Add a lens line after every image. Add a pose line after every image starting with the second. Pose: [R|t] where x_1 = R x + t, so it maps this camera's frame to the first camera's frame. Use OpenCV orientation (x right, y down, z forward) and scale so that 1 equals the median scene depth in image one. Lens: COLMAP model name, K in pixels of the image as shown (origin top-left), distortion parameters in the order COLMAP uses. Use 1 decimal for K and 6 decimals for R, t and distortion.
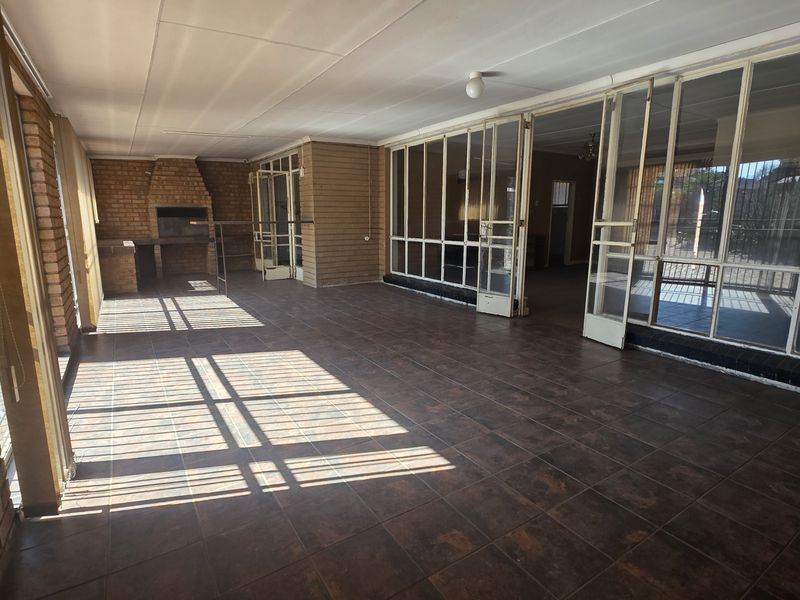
lens RADIAL K [[430.2, 0, 400.0], [0, 430.2, 300.0], [0, 0, 1]] dist [-0.000401, -0.000048]
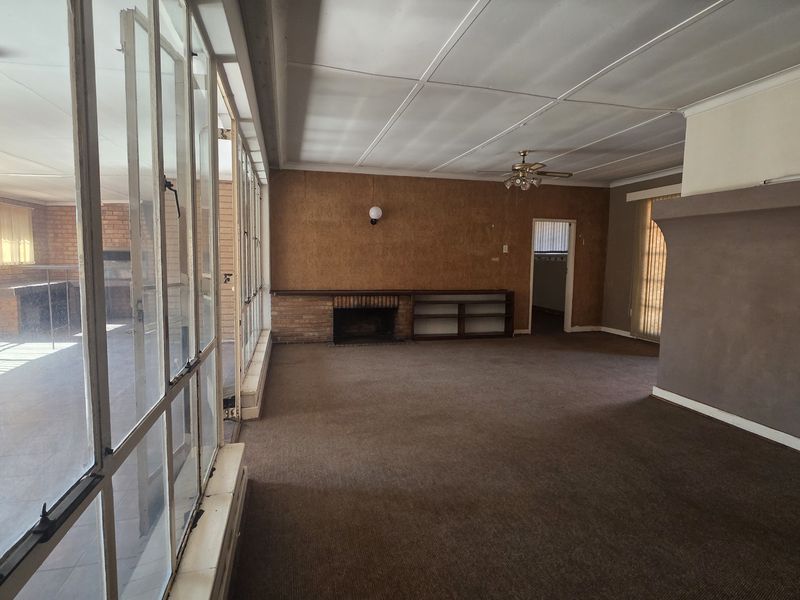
lens RADIAL K [[430.2, 0, 400.0], [0, 430.2, 300.0], [0, 0, 1]] dist [-0.000401, -0.000048]
pose [[0.950320, 0.042127, -0.308412, 0.371950], [-0.073837, 0.993029, -0.091875, -0.051743], [0.302392, 0.110083, 0.946806, 0.234952]]
